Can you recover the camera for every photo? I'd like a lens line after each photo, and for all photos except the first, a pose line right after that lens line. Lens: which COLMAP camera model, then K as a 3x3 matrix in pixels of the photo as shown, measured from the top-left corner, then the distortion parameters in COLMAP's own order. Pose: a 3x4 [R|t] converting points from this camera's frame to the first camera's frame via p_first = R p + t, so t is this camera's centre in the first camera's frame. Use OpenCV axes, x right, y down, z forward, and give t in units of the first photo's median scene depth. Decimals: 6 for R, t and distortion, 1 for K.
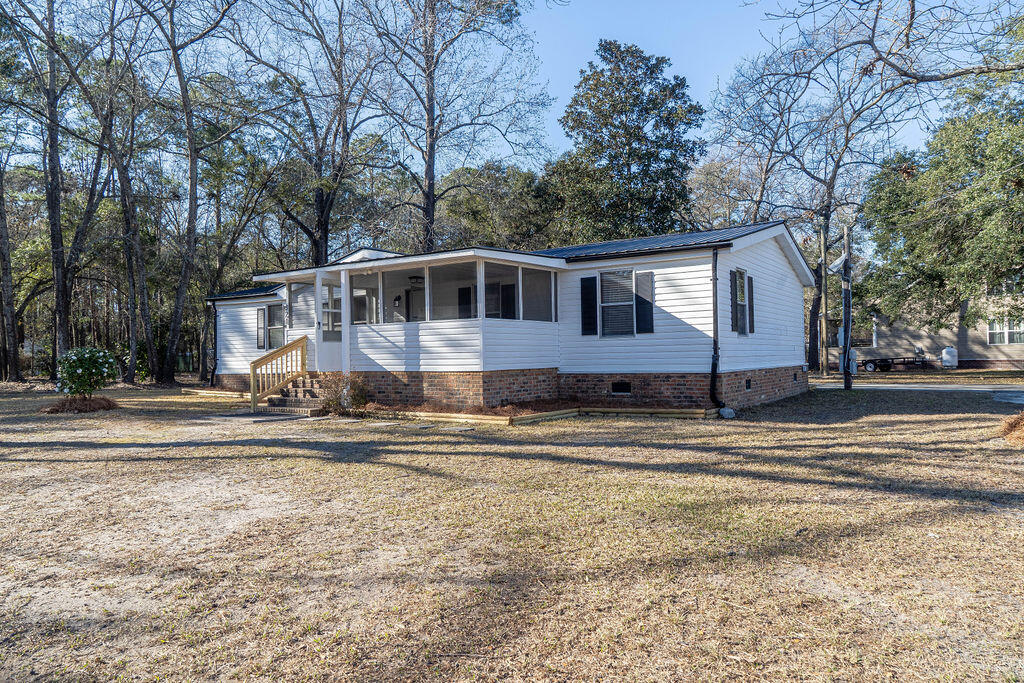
lens RADIAL K [[676.9, 0, 512.0], [0, 676.9, 341.5], [0, 0, 1]] dist [-0.008452, 0.000133]
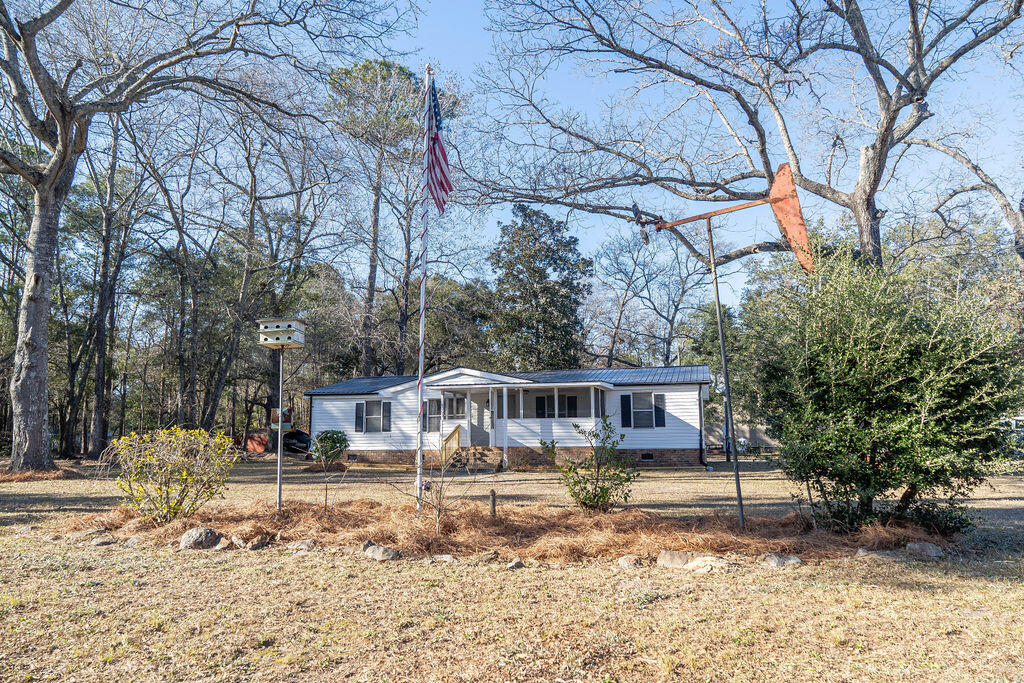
lens RADIAL K [[676.9, 0, 512.0], [0, 676.9, 341.5], [0, 0, 1]] dist [-0.008452, 0.000133]
pose [[0.950692, 0.054687, 0.305277, -0.730525], [-0.015133, 0.991338, -0.130460, 0.003471], [-0.309767, 0.119408, 0.943285, -0.618786]]
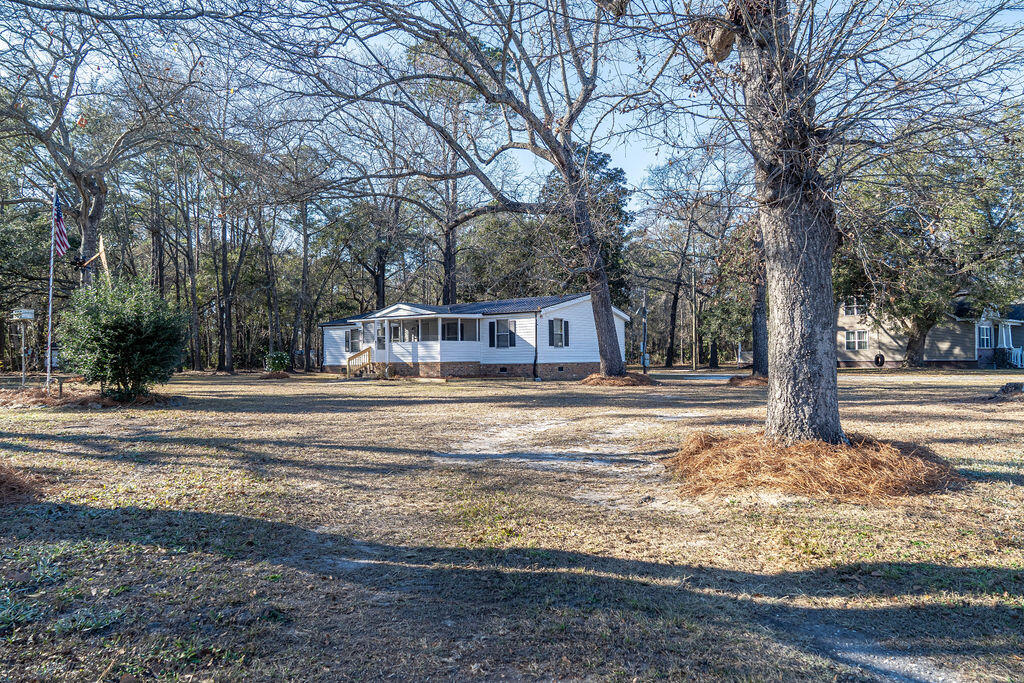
lens RADIAL K [[676.9, 0, 512.0], [0, 676.9, 341.5], [0, 0, 1]] dist [-0.008452, 0.000133]
pose [[0.996286, 0.001434, -0.086099, 0.376624], [-0.001772, 0.999991, -0.003841, -0.019582], [0.086093, 0.003979, 0.996279, -1.262527]]
